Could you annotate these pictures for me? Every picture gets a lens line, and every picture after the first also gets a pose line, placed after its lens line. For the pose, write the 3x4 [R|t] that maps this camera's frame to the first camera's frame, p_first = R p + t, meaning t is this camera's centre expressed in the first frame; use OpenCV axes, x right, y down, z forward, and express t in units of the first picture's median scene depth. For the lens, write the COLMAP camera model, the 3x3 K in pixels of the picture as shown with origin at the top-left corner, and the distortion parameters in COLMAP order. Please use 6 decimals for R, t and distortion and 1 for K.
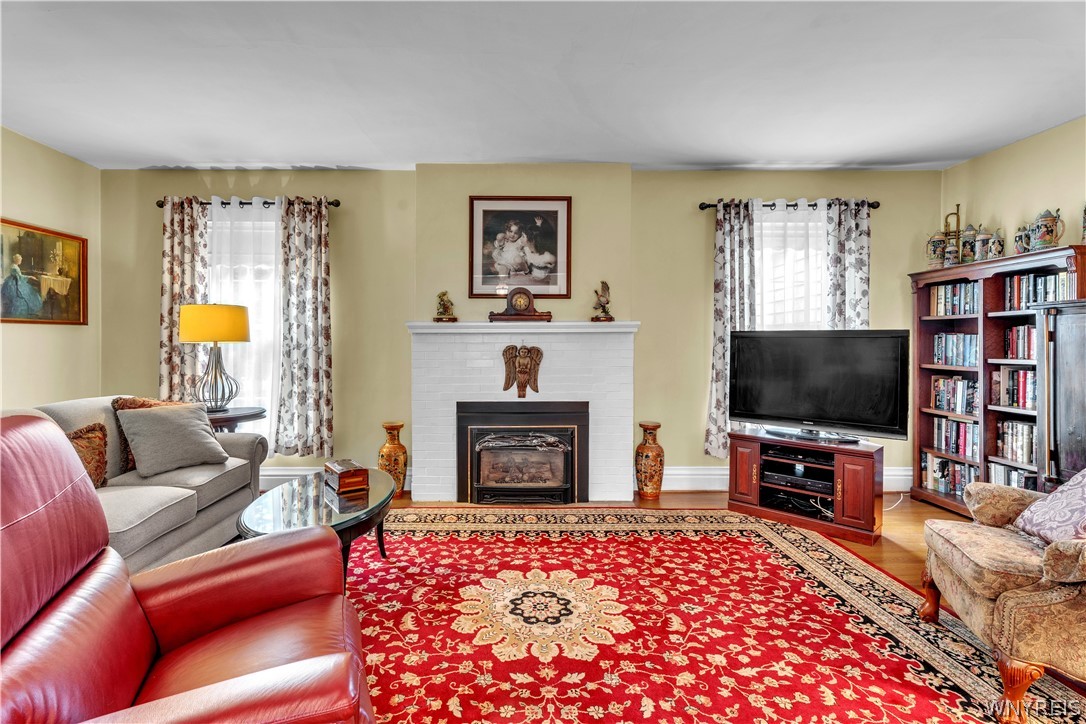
lens RADIAL K [[508.6, 0, 517.8], [0, 508.6, 345.3], [0, 0, 1]] dist [0.000469, 0.001092]
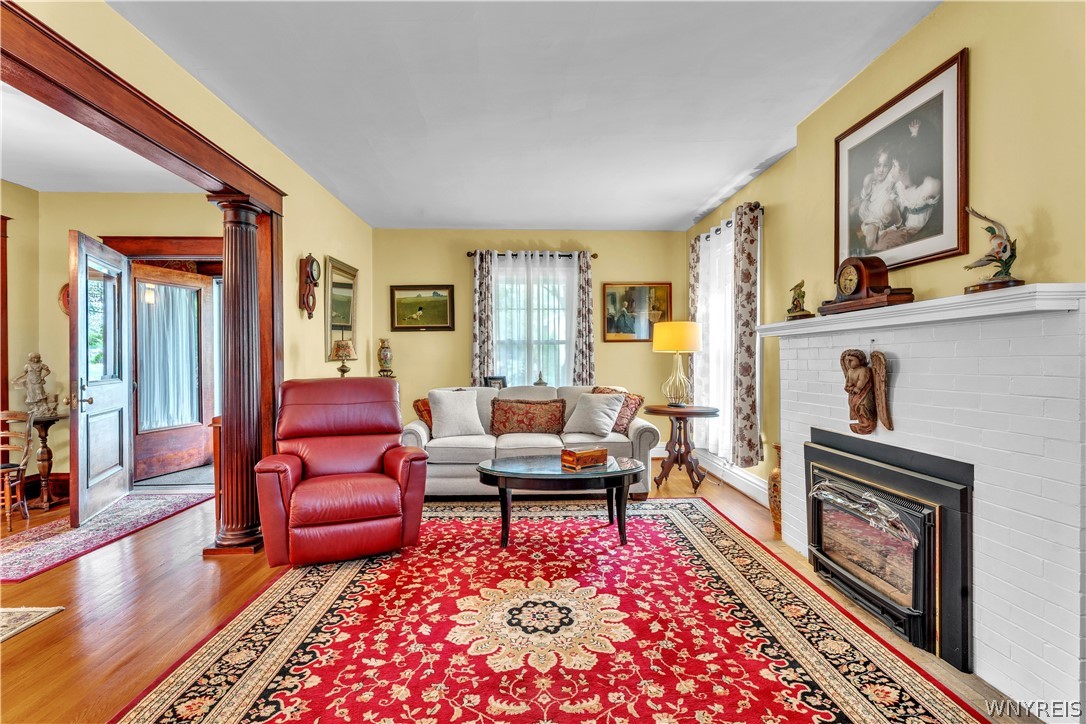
lens RADIAL K [[508.6, 0, 542.4], [0, 508.6, 363.3], [0, 0, 1]] dist [0.000469, 0.001092]
pose [[0.018838, 0.009330, -0.999779, 0.634391], [-0.000760, 0.999956, 0.009318, 0.011366], [0.999822, 0.000584, 0.018844, 0.613850]]
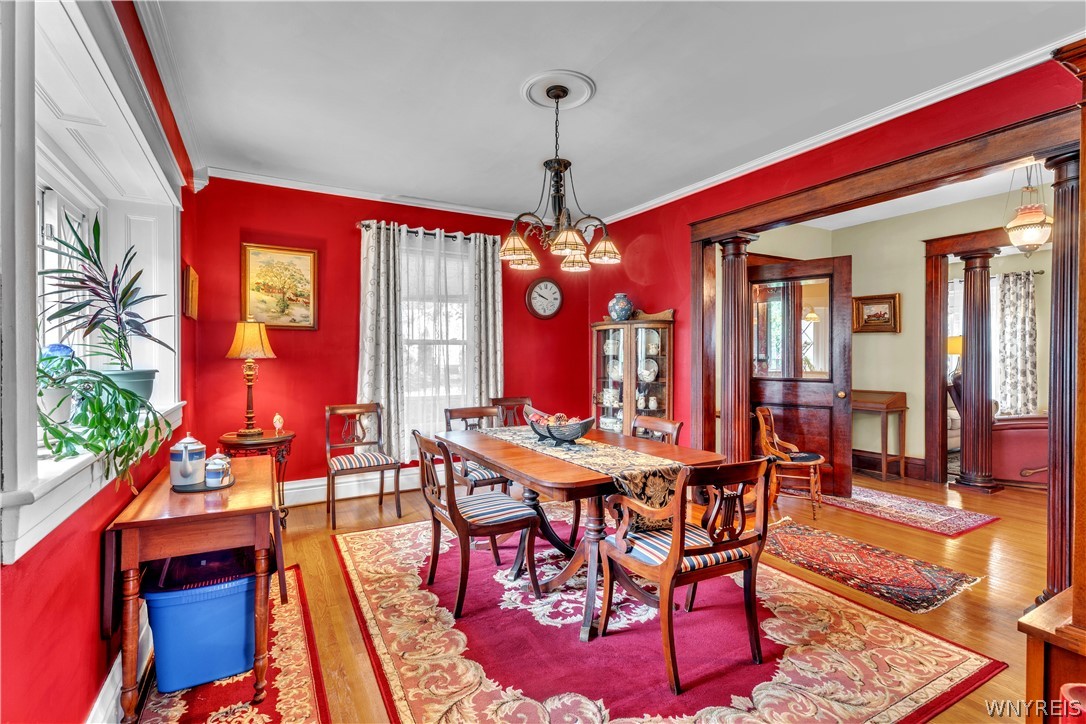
lens RADIAL K [[508.6, 0, 541.4], [0, 508.6, 361.0], [0, 0, 1]] dist [0.000469, 0.001092]
pose [[0.470030, 0.009596, -0.882598, 0.371354], [-0.005280, 0.999954, 0.008060, 0.012165], [0.882635, 0.000872, 0.470059, -1.296791]]
